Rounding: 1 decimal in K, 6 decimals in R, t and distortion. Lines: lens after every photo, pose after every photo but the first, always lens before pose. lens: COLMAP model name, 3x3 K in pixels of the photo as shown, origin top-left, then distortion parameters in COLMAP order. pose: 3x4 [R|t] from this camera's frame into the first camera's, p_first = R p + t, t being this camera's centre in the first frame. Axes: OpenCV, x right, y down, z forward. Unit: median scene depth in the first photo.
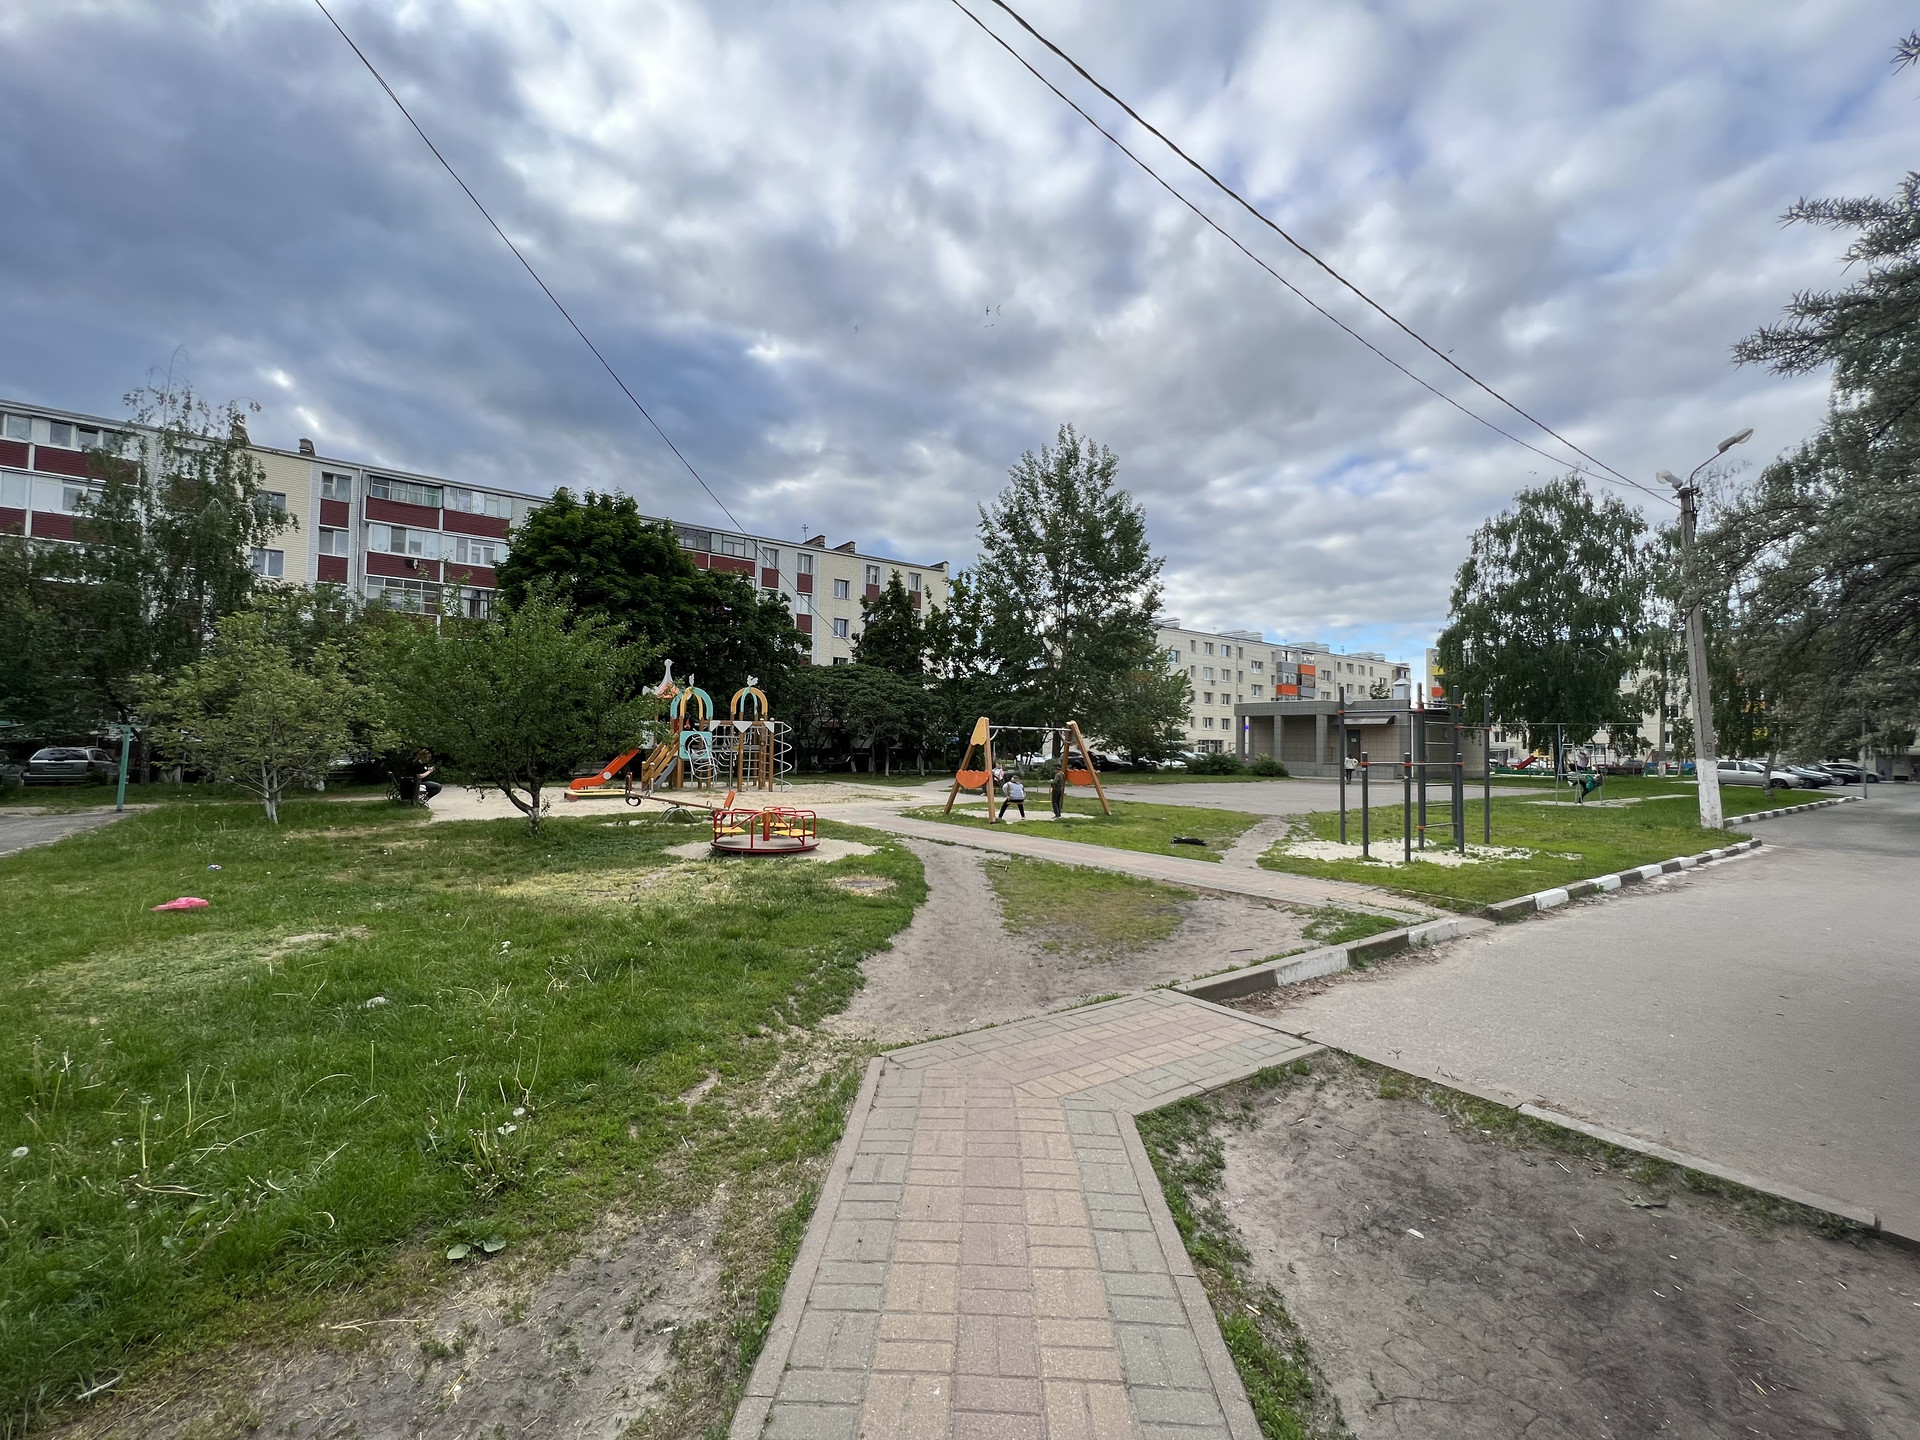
lens RADIAL K [[768.5, 0, 956.6], [0, 768.5, 717.0], [0, 0, 1]] dist [-0.001588, 0.000773]
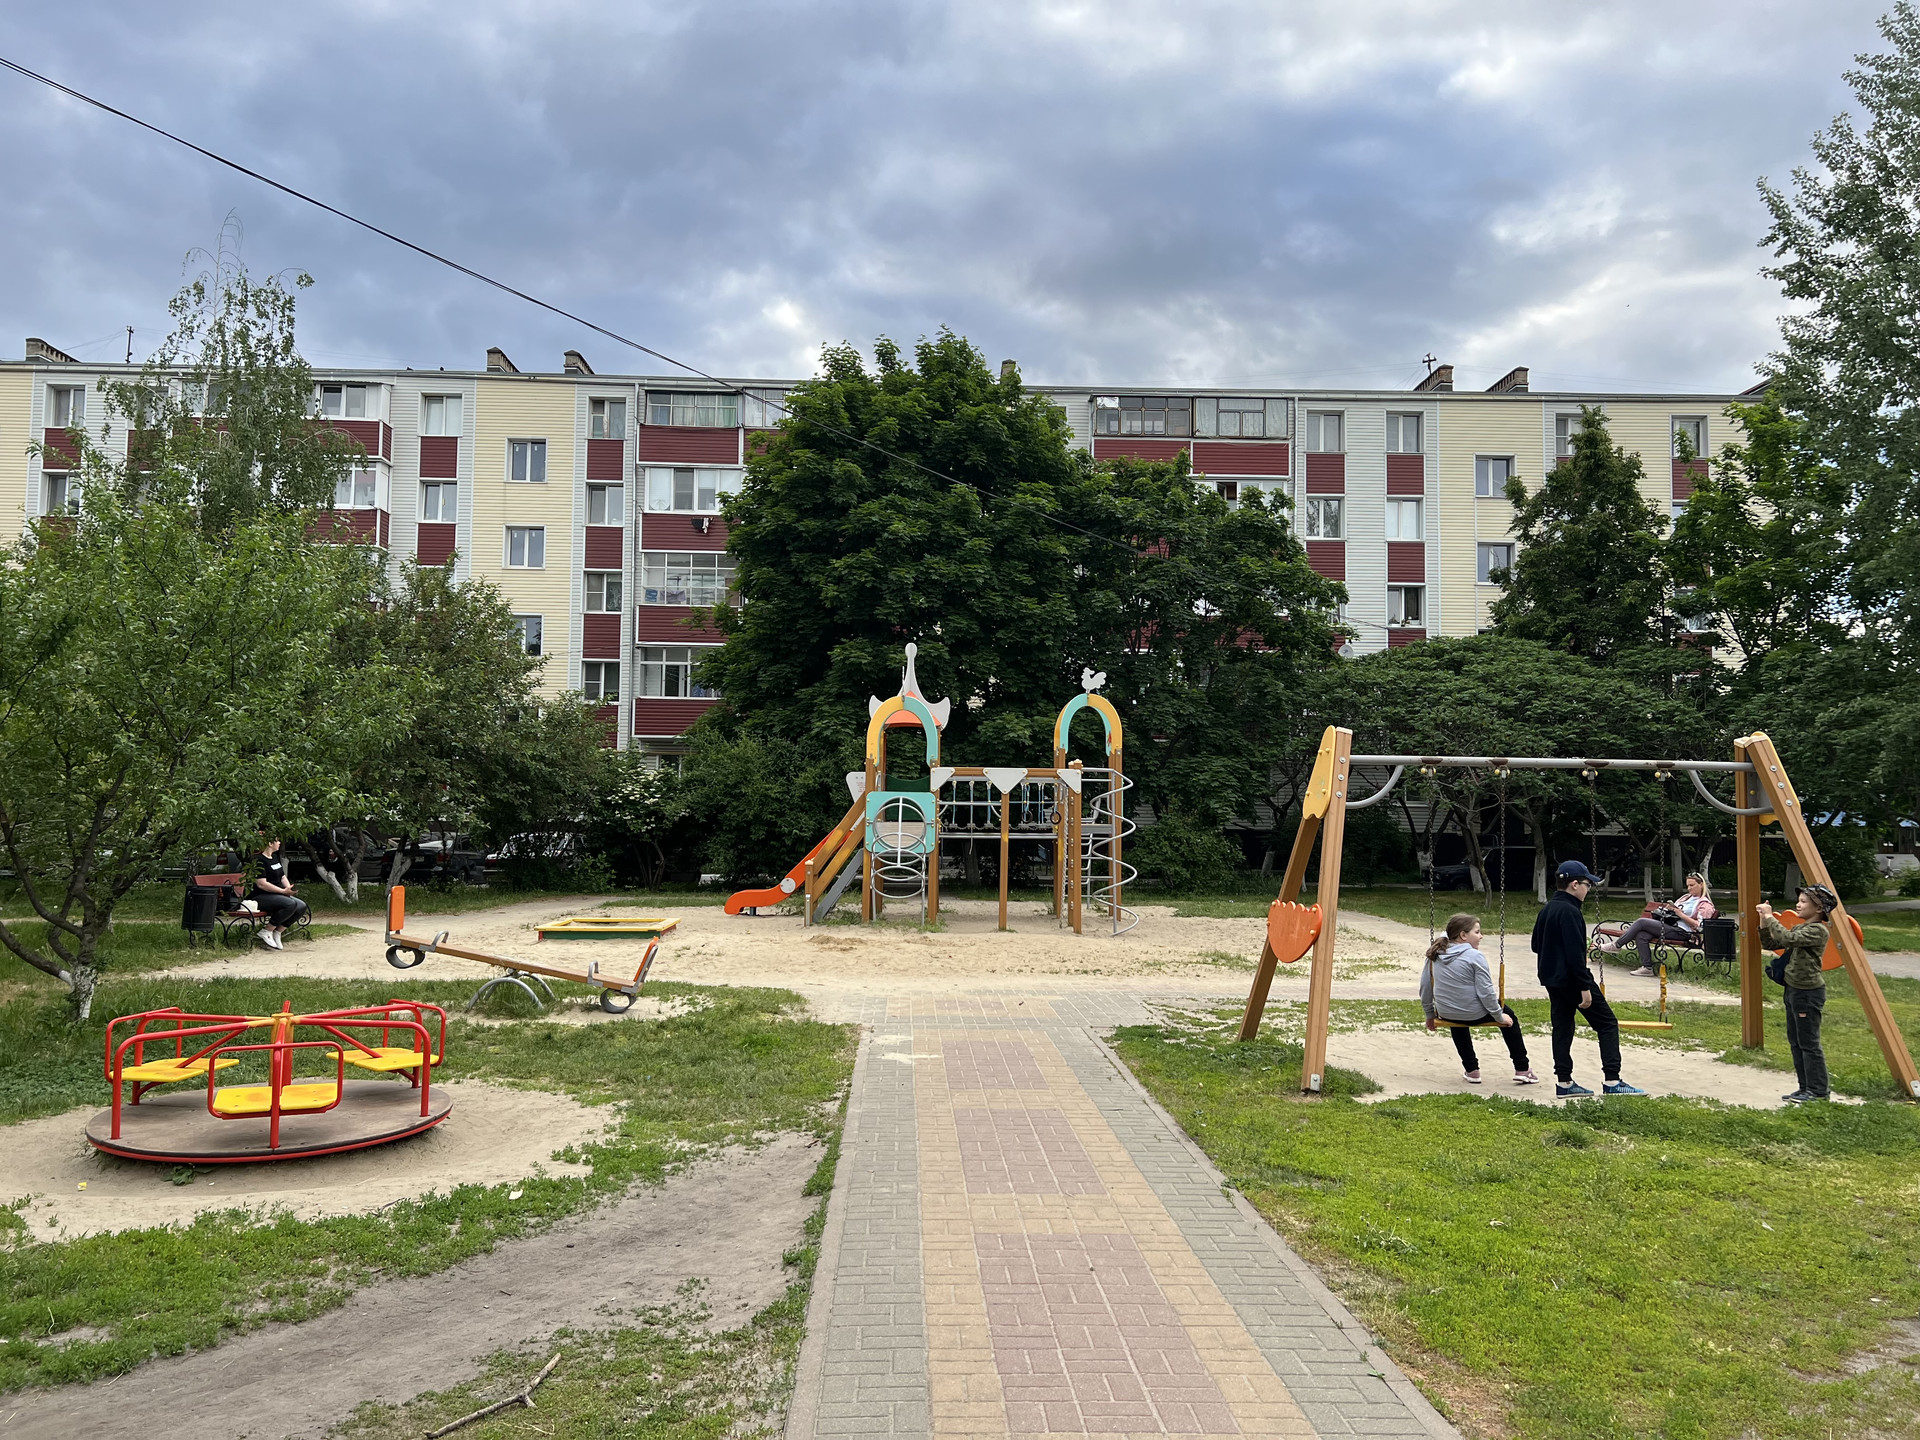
lens RADIAL K [[1428.3, 0, 960.0], [0, 1428.3, 720.0], [0, 0, 1]] dist [0.062201, -0.076030]
pose [[0.816605, -0.040754, -0.575756, 0.081986], [0.018264, 0.998829, -0.044797, 0.006946], [0.576907, 0.026066, 0.816394, 0.158846]]
